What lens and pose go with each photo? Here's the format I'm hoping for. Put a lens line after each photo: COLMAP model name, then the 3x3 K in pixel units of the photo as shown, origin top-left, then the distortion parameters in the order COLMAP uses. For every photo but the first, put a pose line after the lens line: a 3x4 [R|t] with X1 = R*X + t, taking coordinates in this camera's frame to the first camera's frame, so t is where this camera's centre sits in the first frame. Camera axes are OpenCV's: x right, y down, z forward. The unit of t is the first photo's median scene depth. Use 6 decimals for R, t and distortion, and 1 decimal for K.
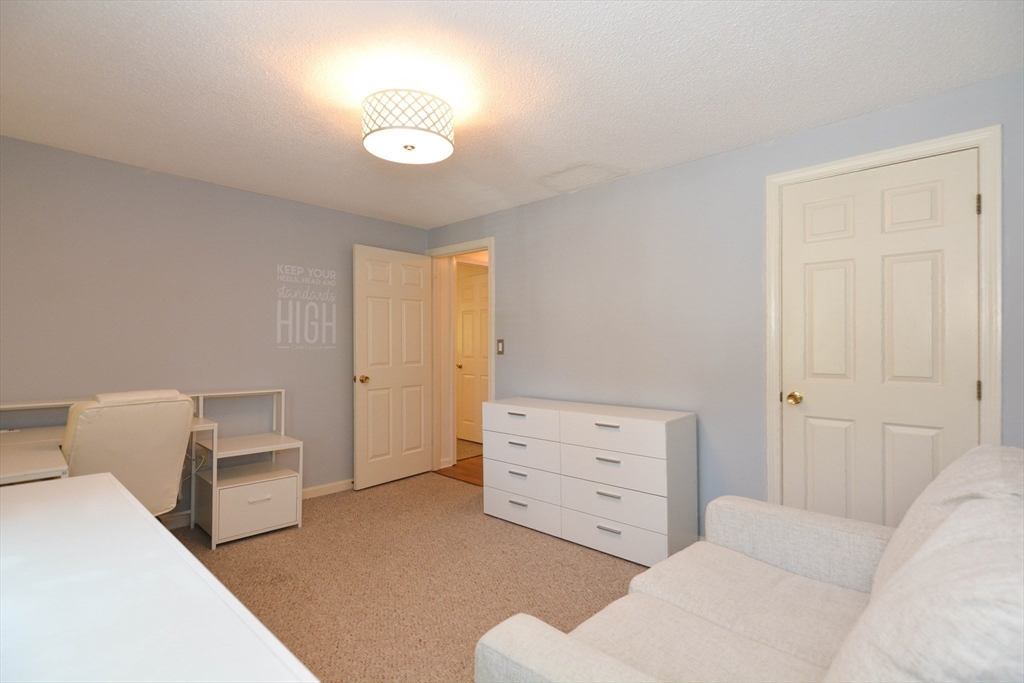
lens RADIAL K [[490.4, 0, 511.5], [0, 490.4, 344.9], [0, 0, 1]] dist [0.018648, -0.011387]
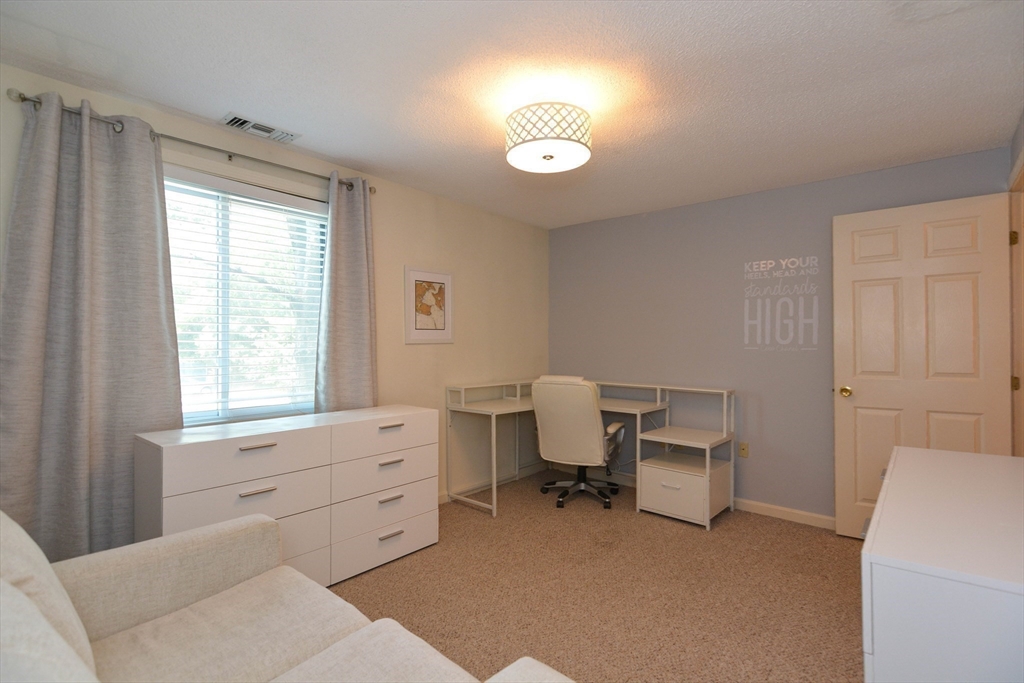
lens RADIAL K [[490.4, 0, 517.4], [0, 490.4, 346.1], [0, 0, 1]] dist [0.018648, -0.011387]
pose [[0.057609, 0.004516, -0.998329, 0.456938], [-0.002872, 0.999986, 0.004358, -0.002217], [0.998335, 0.002616, 0.057621, 0.479859]]
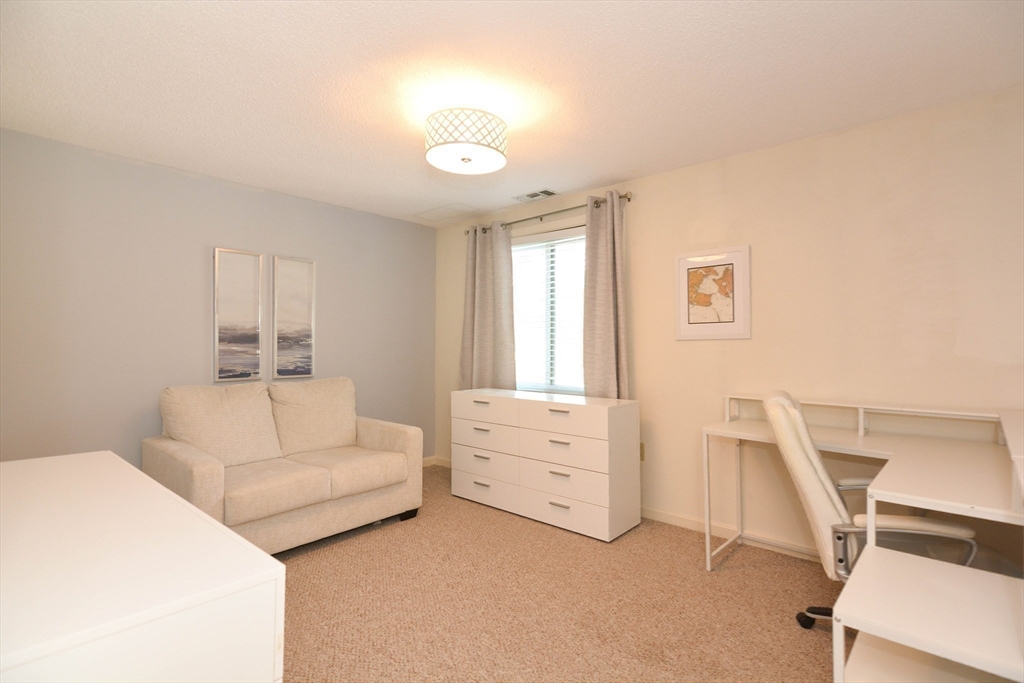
lens RADIAL K [[490.4, 0, 512.3], [0, 490.4, 338.0], [0, 0, 1]] dist [0.018648, -0.011387]
pose [[-0.999253, 0.000543, -0.038641, -0.150319], [0.000700, 0.999992, -0.004044, -0.001628], [0.038639, -0.004068, -0.999245, 1.159835]]
